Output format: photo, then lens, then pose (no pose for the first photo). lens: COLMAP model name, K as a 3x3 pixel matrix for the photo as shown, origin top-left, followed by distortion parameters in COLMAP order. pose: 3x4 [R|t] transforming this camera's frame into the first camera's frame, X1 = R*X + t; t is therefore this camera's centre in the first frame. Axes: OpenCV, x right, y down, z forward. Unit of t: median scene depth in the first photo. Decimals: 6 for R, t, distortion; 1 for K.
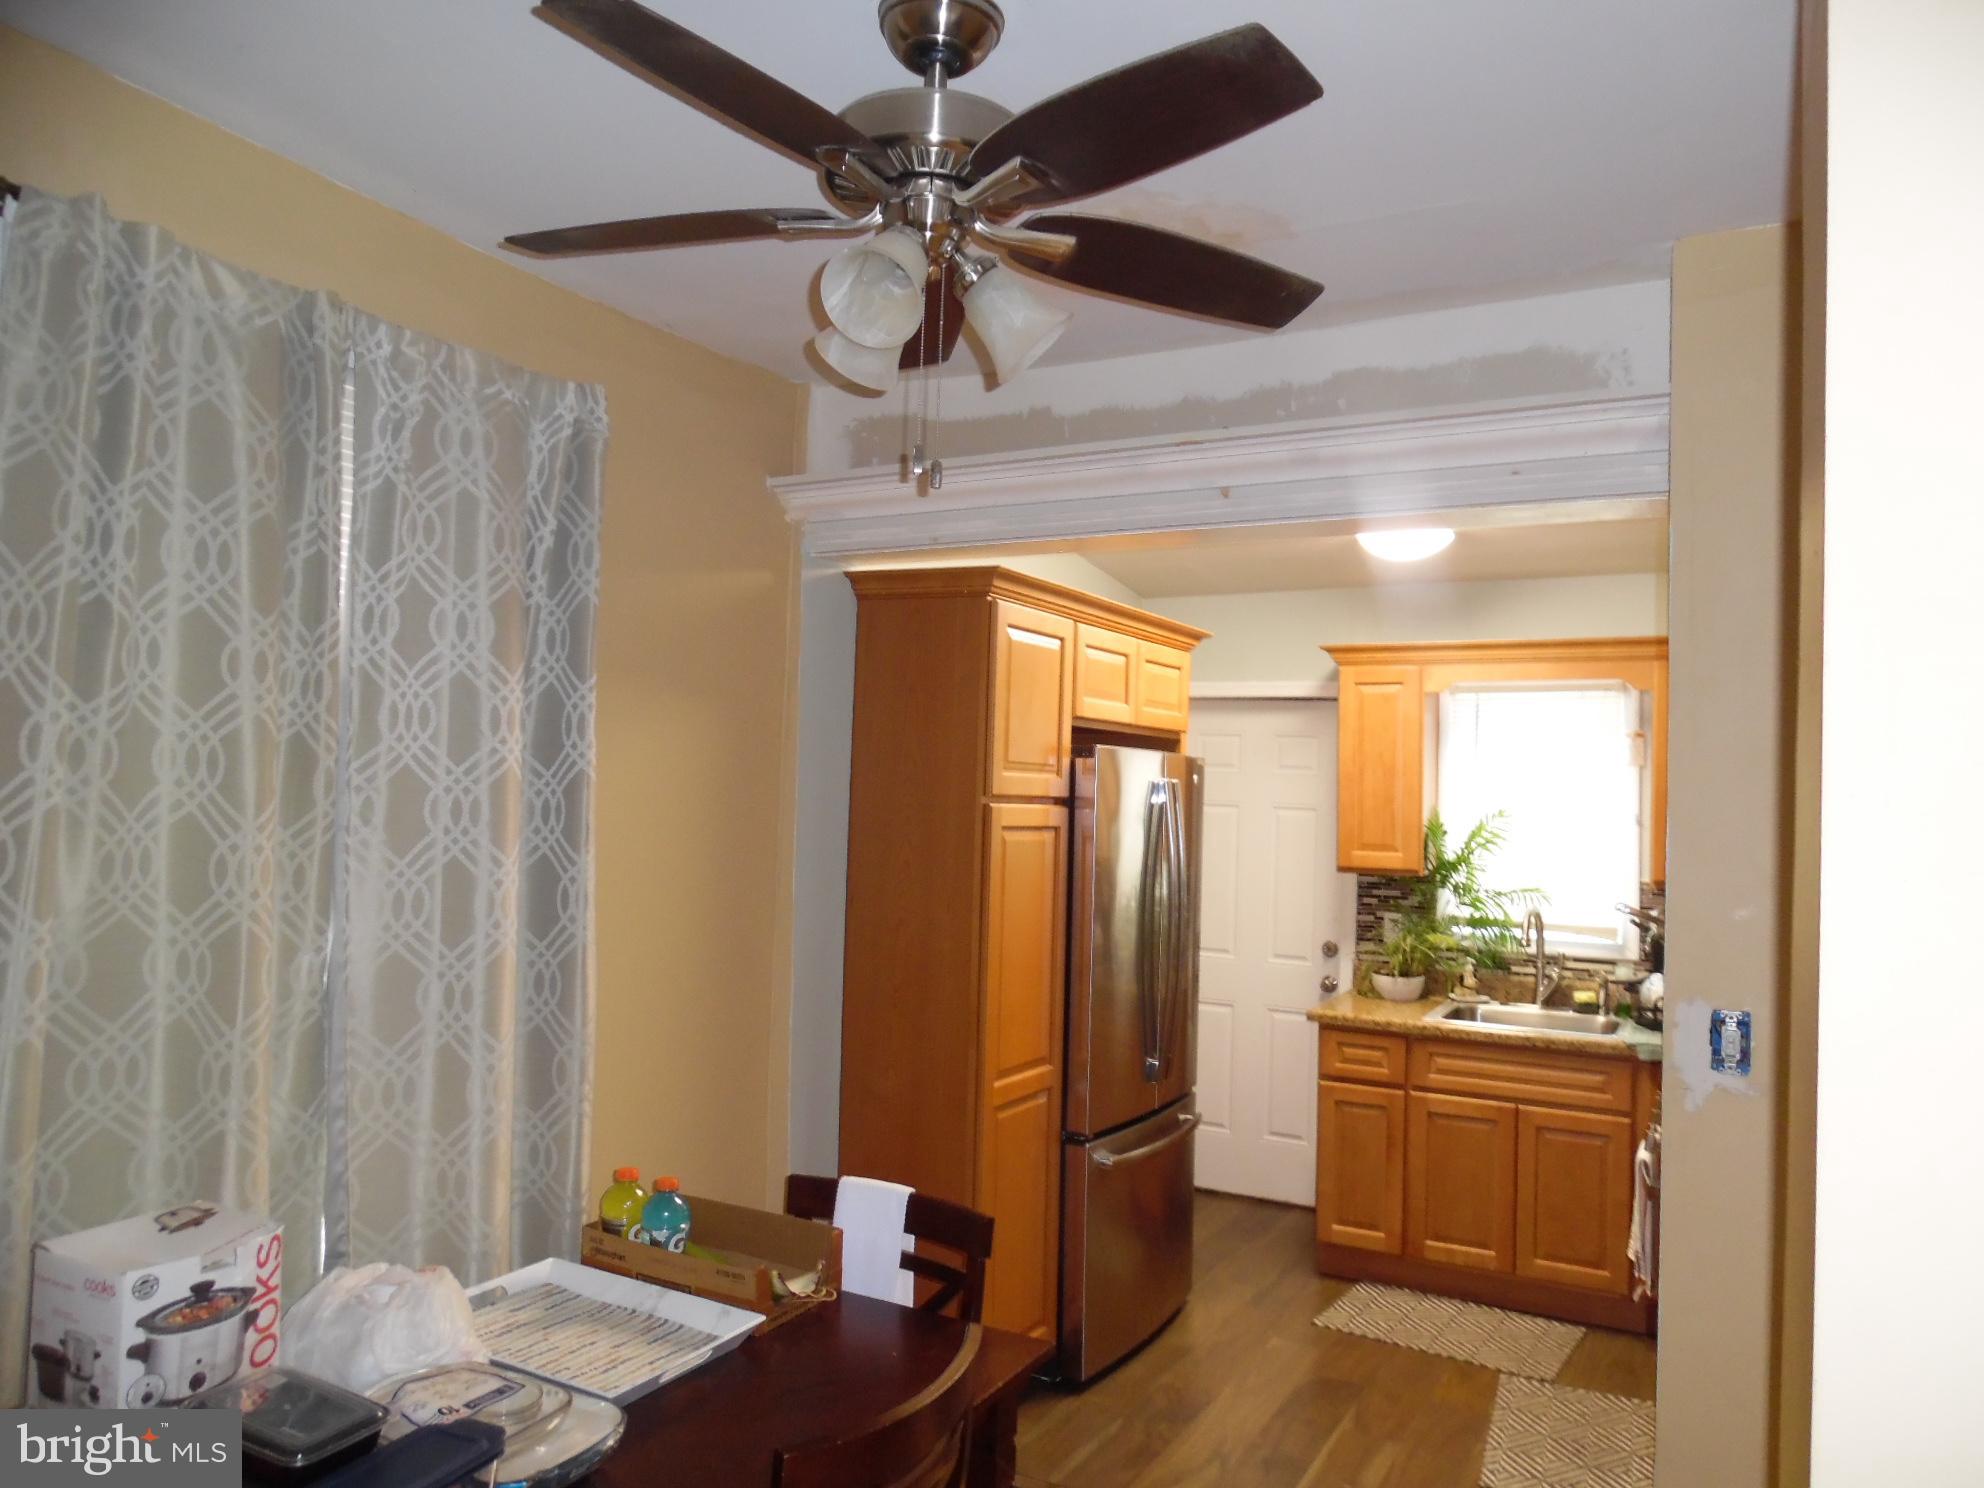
lens RADIAL K [[1406.3, 0, 992.0], [0, 1406.3, 744.0], [0, 0, 1]] dist [-0.005101, -0.001775]
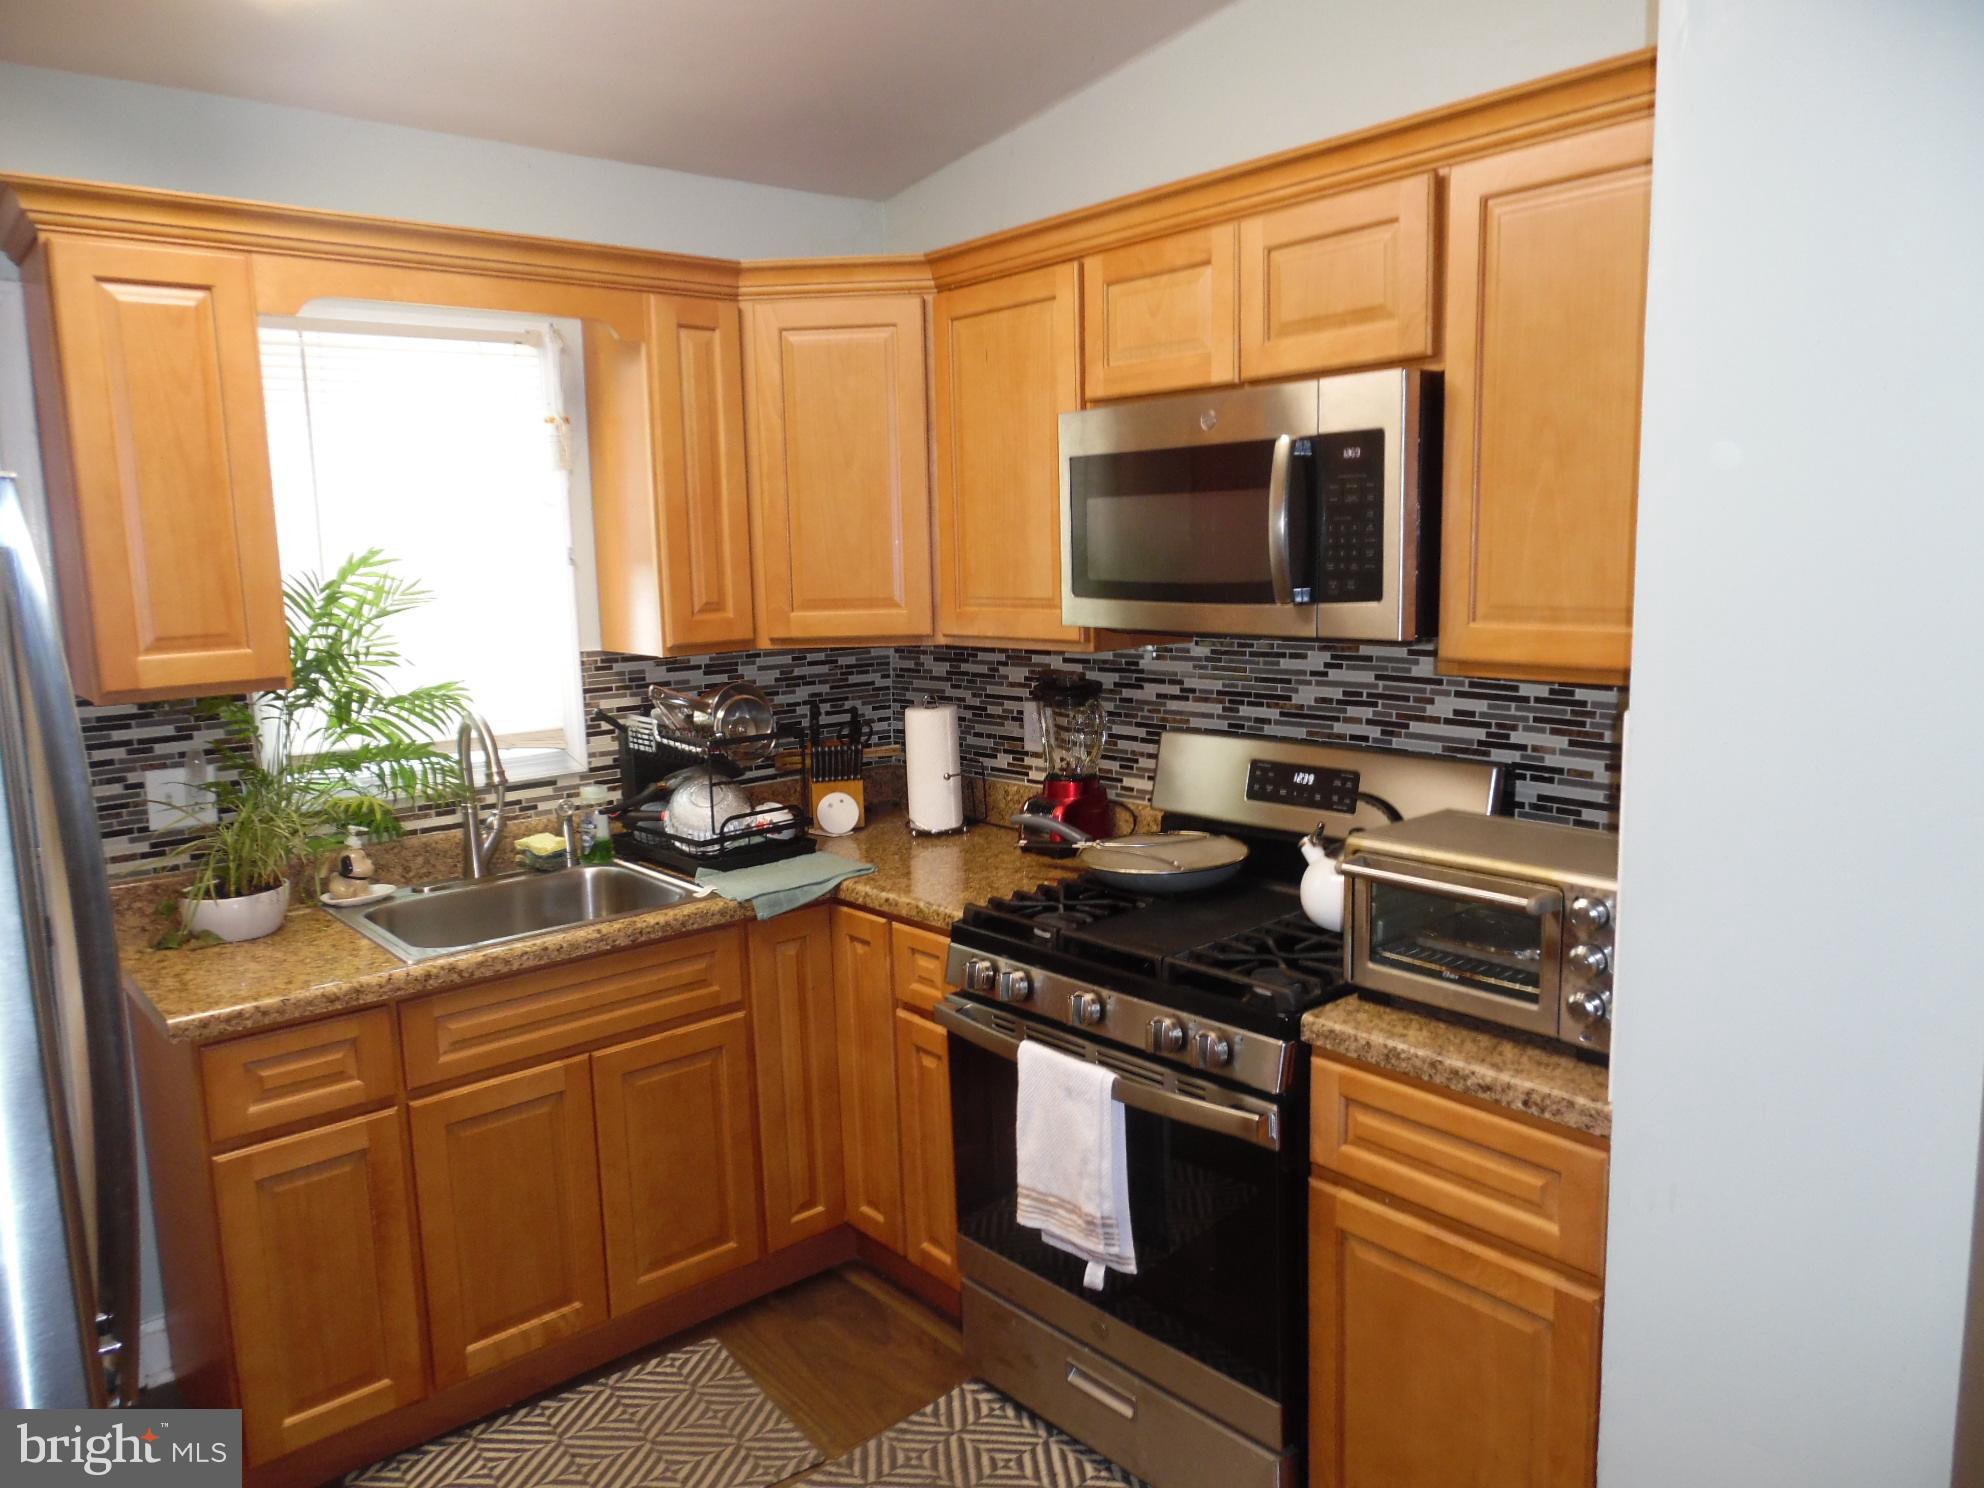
lens RADIAL K [[1406.3, 0, 992.0], [0, 1406.3, 744.0], [0, 0, 1]] dist [-0.005101, -0.001775]
pose [[0.343229, -0.170531, 0.923641, -0.077877], [0.005698, 0.983740, 0.179510, 0.024133], [-0.939234, -0.056350, 0.338620, 0.585914]]
